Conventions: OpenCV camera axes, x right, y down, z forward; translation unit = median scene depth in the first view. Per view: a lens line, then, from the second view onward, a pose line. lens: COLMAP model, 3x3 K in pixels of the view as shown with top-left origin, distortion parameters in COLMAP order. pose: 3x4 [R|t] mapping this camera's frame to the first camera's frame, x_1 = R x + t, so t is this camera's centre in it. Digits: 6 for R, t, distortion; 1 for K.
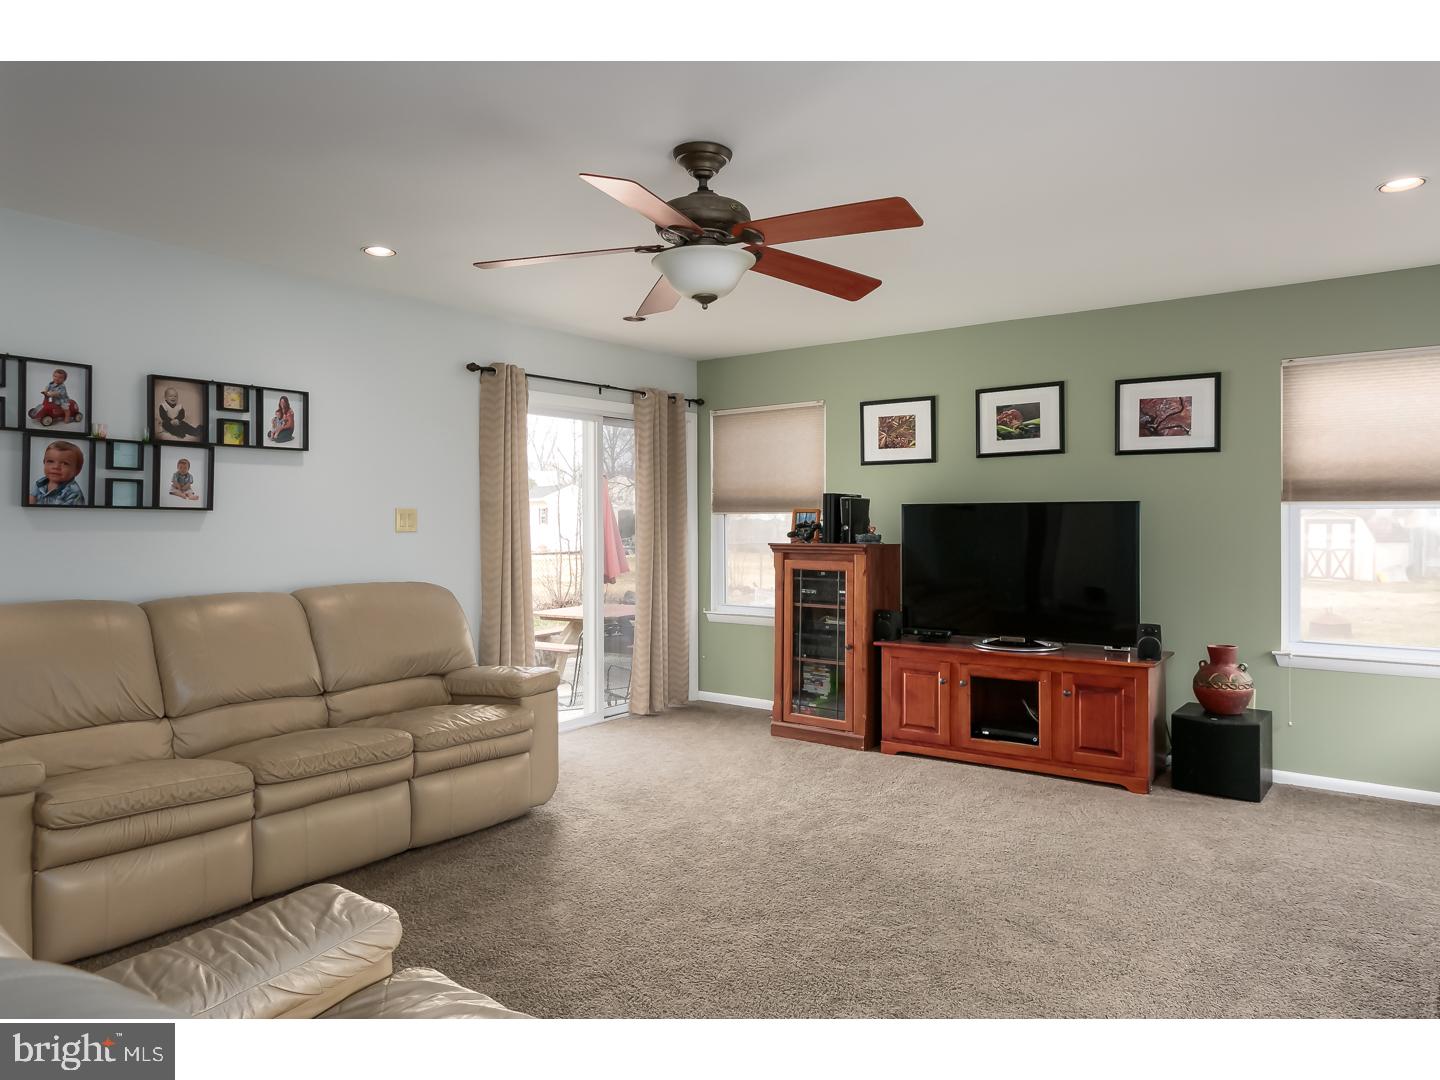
lens RADIAL K [[937.5, 0, 722.8], [0, 937.5, 531.0], [0, 0, 1]] dist [0.005465, -0.000352]
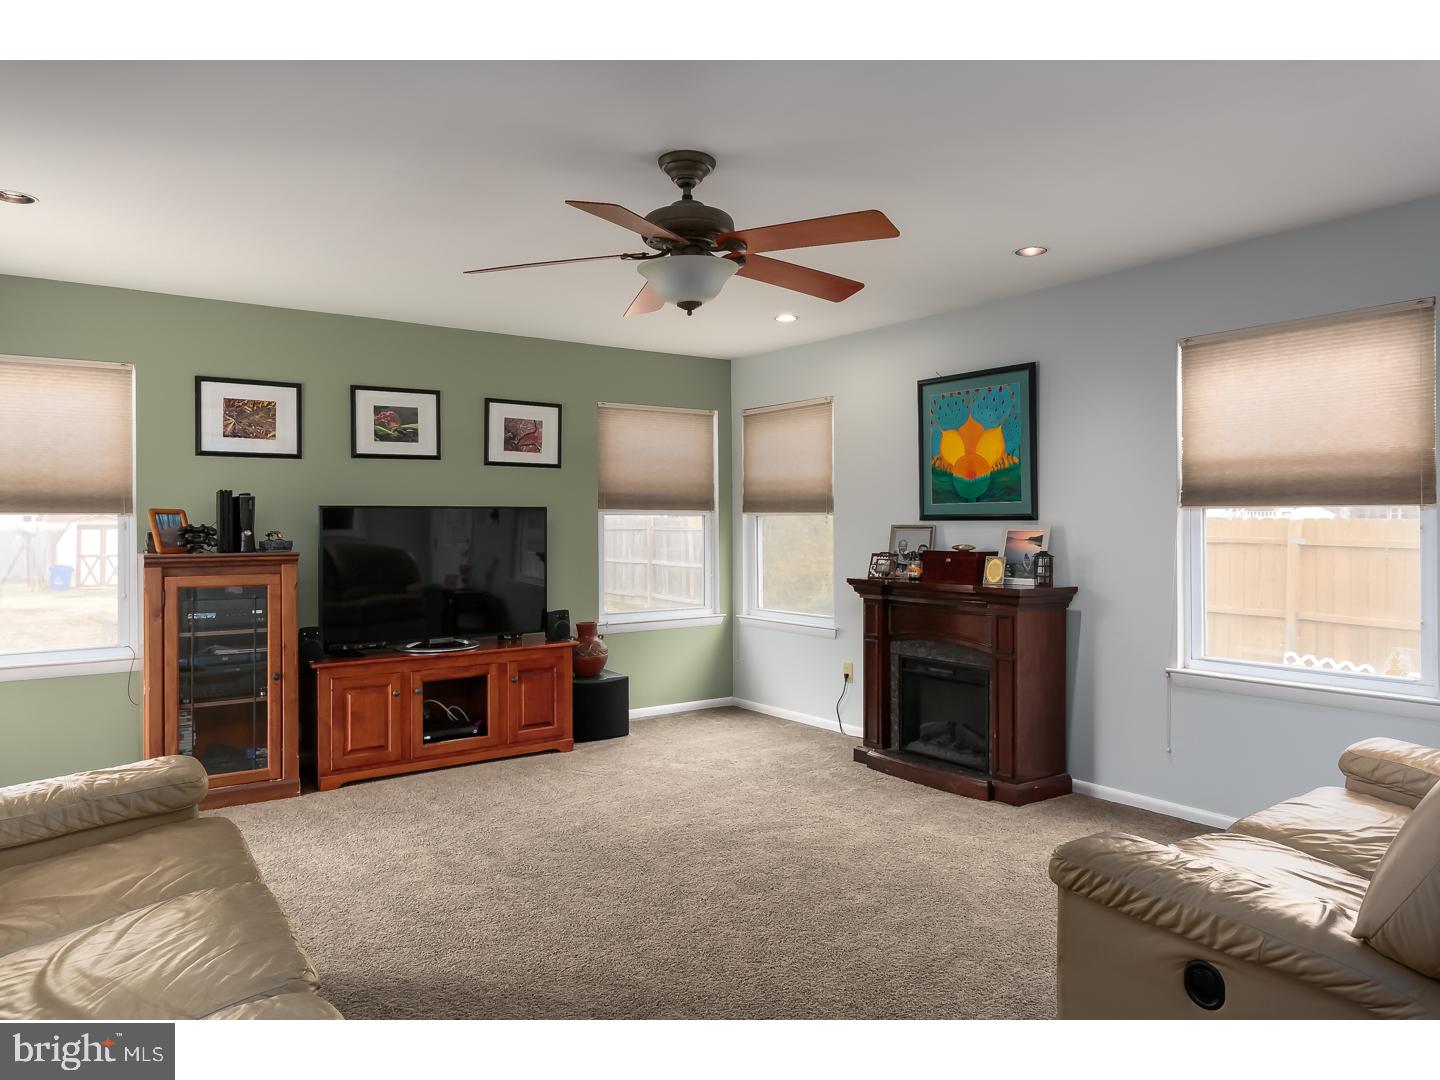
lens RADIAL K [[988.6, 0, 722.6], [0, 988.6, 533.6], [0, 0, 1]] dist [-0.003394, 0.000062]
pose [[0.295996, -0.009965, 0.955137, -0.593193], [0.014268, 0.999880, 0.006010, -0.002364], [-0.955083, 0.011849, 0.296103, 0.370398]]
